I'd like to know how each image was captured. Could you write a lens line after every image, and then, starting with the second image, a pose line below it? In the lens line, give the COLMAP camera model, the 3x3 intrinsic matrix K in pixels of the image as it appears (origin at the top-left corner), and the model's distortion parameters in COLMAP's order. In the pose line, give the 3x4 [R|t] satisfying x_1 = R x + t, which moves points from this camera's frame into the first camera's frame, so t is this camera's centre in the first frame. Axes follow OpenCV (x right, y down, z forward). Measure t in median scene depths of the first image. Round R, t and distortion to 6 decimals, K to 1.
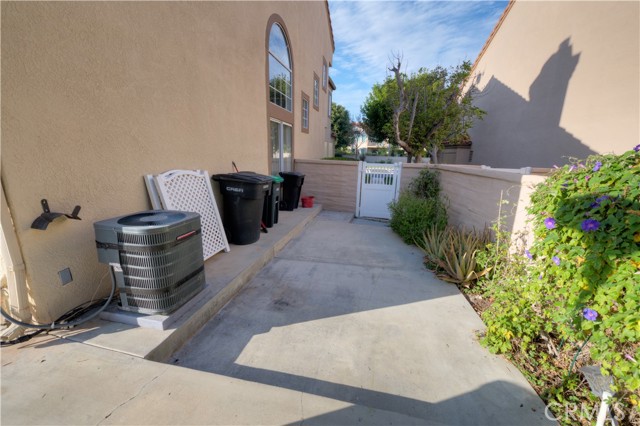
lens RADIAL K [[252.1, 0, 322.7], [0, 252.1, 212.5], [0, 0, 1]] dist [-0.001738, -0.000322]
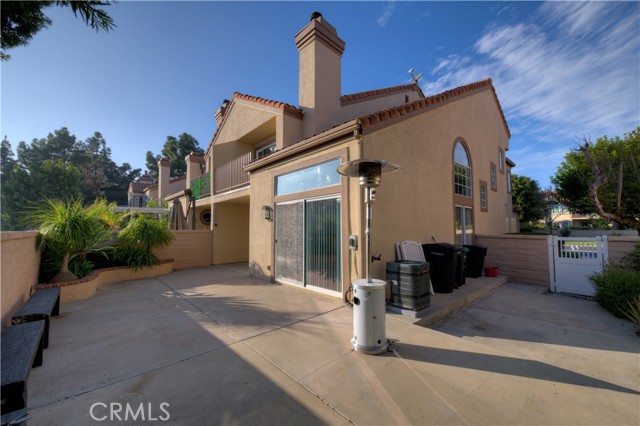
lens RADIAL K [[252.1, 0, 323.8], [0, 252.1, 214.2], [0, 0, 1]] dist [-0.001738, -0.000322]
pose [[0.814884, -0.061074, -0.576397, -0.005828], [-0.109599, 0.960259, -0.256693, 0.083334], [0.569167, 0.272347, 0.775806, -0.369084]]
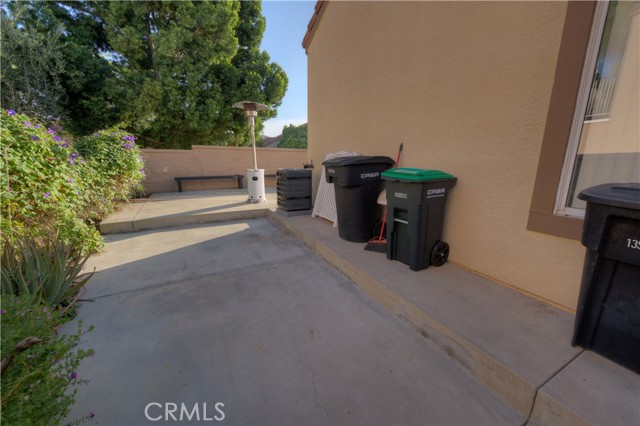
lens RADIAL K [[252.1, 0, 321.3], [0, 252.1, 215.4], [0, 0, 1]] dist [-0.001738, -0.000322]
pose [[-0.775429, 0.110559, -0.621680, 0.182971], [-0.166154, 0.914128, 0.369814, -0.153345], [0.609182, 0.390059, -0.690472, 0.936176]]
